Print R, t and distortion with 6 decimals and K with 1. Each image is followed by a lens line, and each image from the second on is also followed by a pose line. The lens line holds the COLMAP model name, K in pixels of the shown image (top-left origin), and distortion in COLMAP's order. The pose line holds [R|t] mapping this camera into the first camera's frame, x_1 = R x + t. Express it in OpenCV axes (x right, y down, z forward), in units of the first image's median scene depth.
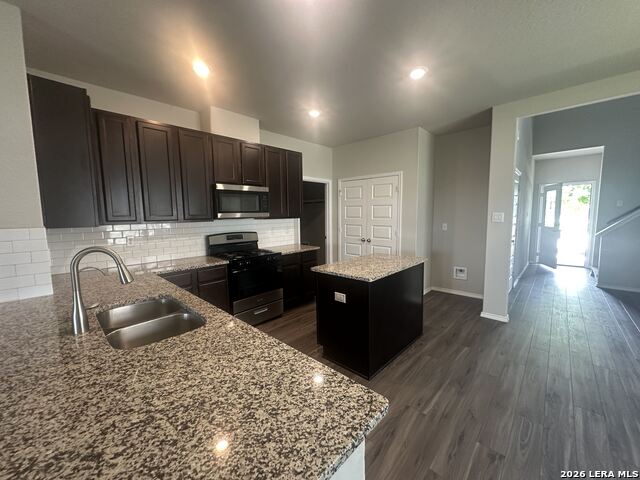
lens RADIAL K [[257.2, 0, 320.0], [0, 257.2, 240.0], [0, 0, 1]] dist [-0.002511, -0.000217]
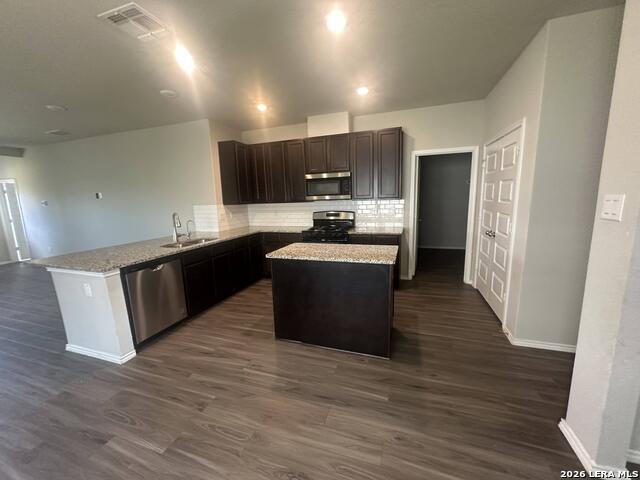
lens RADIAL K [[255.4, 0, 320.0], [0, 255.4, 240.0], [0, 0, 1]] dist [0.000512, 0.000081]
pose [[0.416315, 0.159273, -0.895162, 0.787497], [-0.066760, 0.987234, 0.144607, -0.065458], [0.906766, -0.000441, 0.421633, 0.416279]]
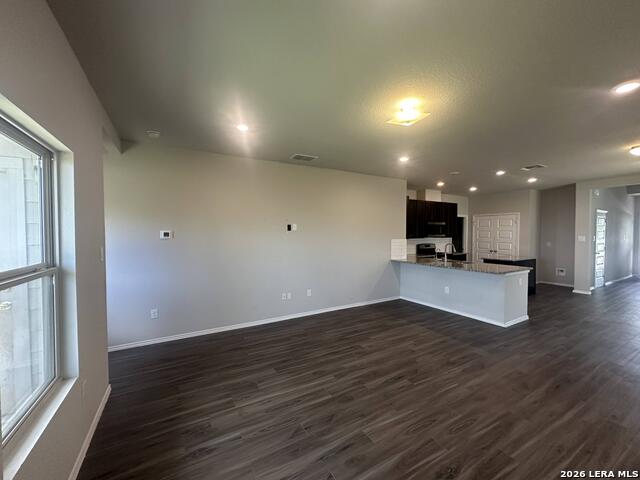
lens RADIAL K [[257.2, 0, 320.0], [0, 257.2, 240.0], [0, 0, 1]] dist [-0.002511, -0.000217]
pose [[0.959220, 0.020250, -0.281934, -0.591392], [-0.041117, 0.996818, -0.068295, 0.121908], [0.279653, 0.077102, 0.957000, -1.271707]]
